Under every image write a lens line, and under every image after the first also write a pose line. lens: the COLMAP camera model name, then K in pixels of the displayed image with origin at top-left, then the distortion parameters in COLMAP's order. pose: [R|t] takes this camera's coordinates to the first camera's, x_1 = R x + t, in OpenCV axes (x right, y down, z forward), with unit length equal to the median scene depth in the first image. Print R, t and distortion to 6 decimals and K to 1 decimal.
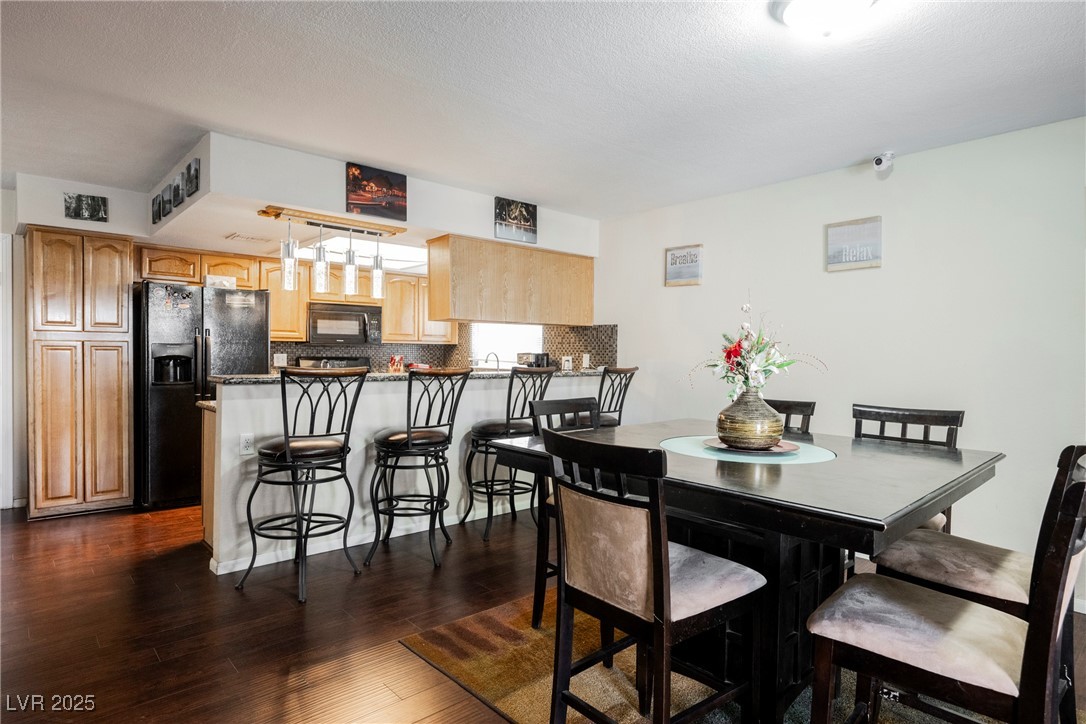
lens RADIAL K [[585.8, 0, 543.0], [0, 585.8, 362.0], [0, 0, 1]] dist [-0.003694, -0.002602]
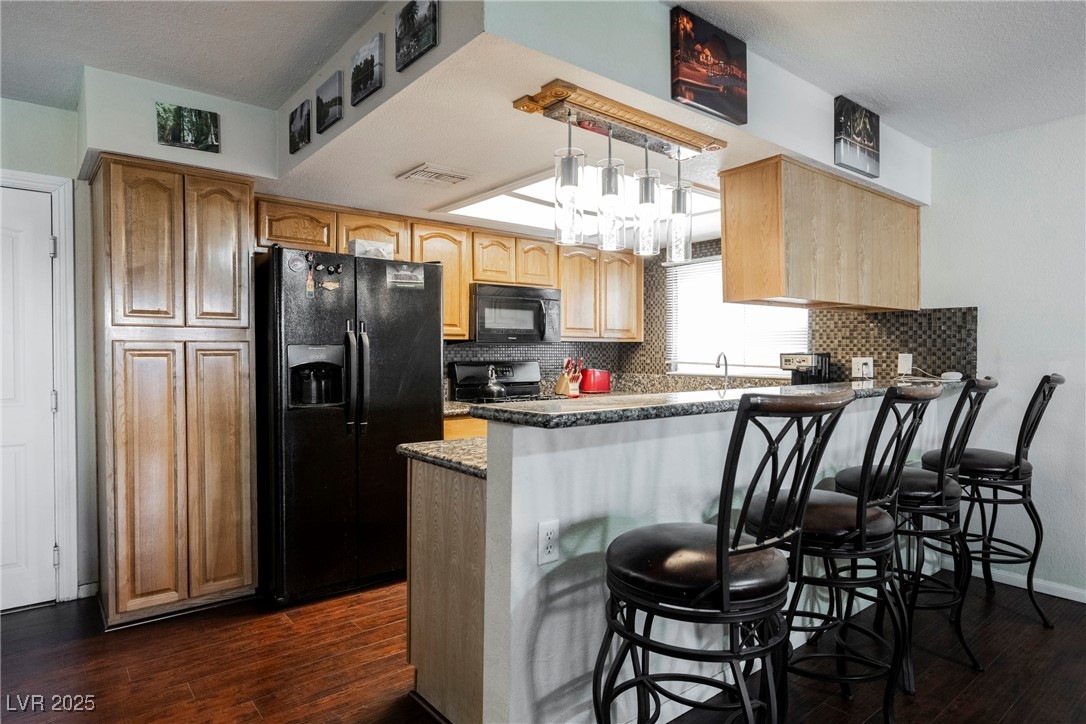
lens RADIAL K [[611.7, 0, 543.0], [0, 611.7, 362.0], [0, 0, 1]] dist [-0.002954, -0.000026]
pose [[0.998367, -0.009583, -0.056314, -0.358076], [0.009619, 0.999954, 0.000357, -0.010328], [0.056308, -0.000898, 0.998413, 0.356441]]
